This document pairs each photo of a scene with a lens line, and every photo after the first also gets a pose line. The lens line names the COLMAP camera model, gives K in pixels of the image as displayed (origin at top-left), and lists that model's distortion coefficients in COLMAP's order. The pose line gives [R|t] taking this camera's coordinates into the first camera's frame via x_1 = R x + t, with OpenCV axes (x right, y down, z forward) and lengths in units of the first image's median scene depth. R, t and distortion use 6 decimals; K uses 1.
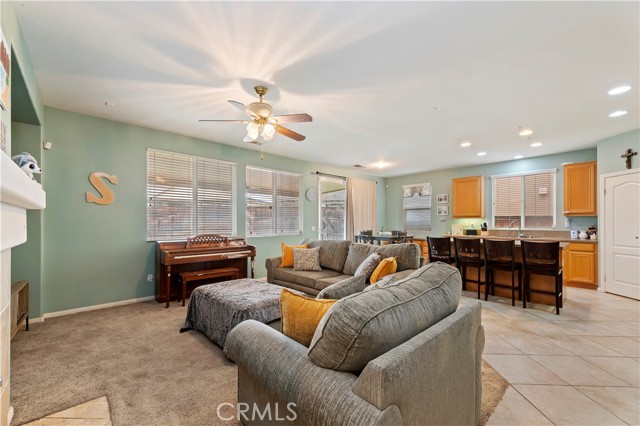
lens RADIAL K [[259.0, 0, 319.4], [0, 259.0, 222.3], [0, 0, 1]] dist [-0.001878, 0.001399]
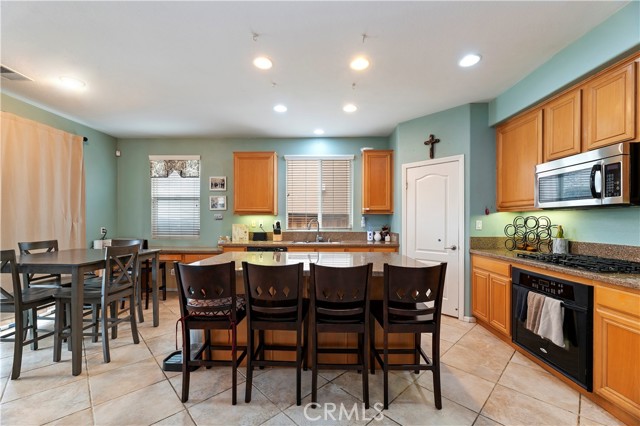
lens RADIAL K [[259.0, 0, 316.4], [0, 259.0, 221.1], [0, 0, 1]] dist [-0.001878, 0.001399]
pose [[0.695325, -0.001861, 0.718693, 0.250105], [-0.000936, 0.999993, 0.003495, -0.004240], [-0.718695, -0.003103, 0.695319, 0.517694]]
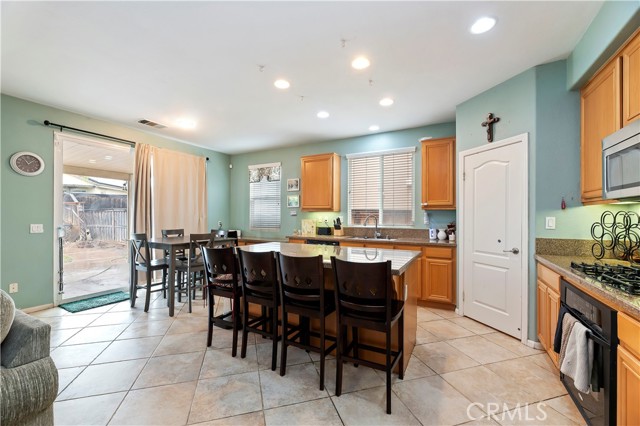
lens RADIAL K [[259.0, 0, 321.0], [0, 259.0, 216.6], [0, 0, 1]] dist [-0.001878, 0.001399]
pose [[0.944979, 0.003123, 0.327116, 0.405855], [-0.003706, 0.999992, 0.001158, -0.003539], [-0.327110, -0.002307, 0.944983, 0.371439]]
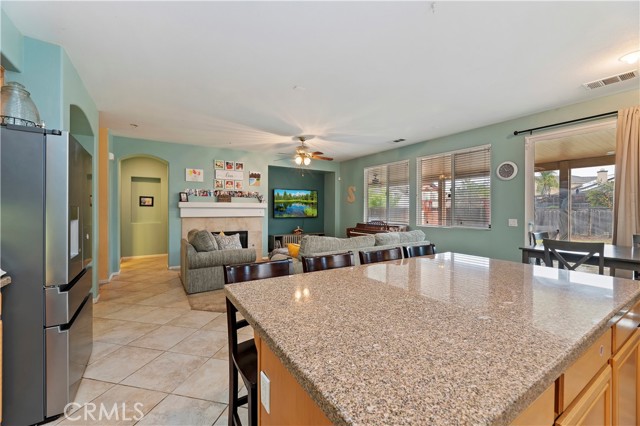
lens RADIAL K [[259.0, 0, 318.2], [0, 259.0, 210.2], [0, 0, 1]] dist [-0.001878, 0.001399]
pose [[-0.177391, 0.001778, -0.984139, 0.799492], [-0.002050, 0.999996, 0.002176, -0.008228], [0.984138, 0.002404, -0.177387, 0.751578]]
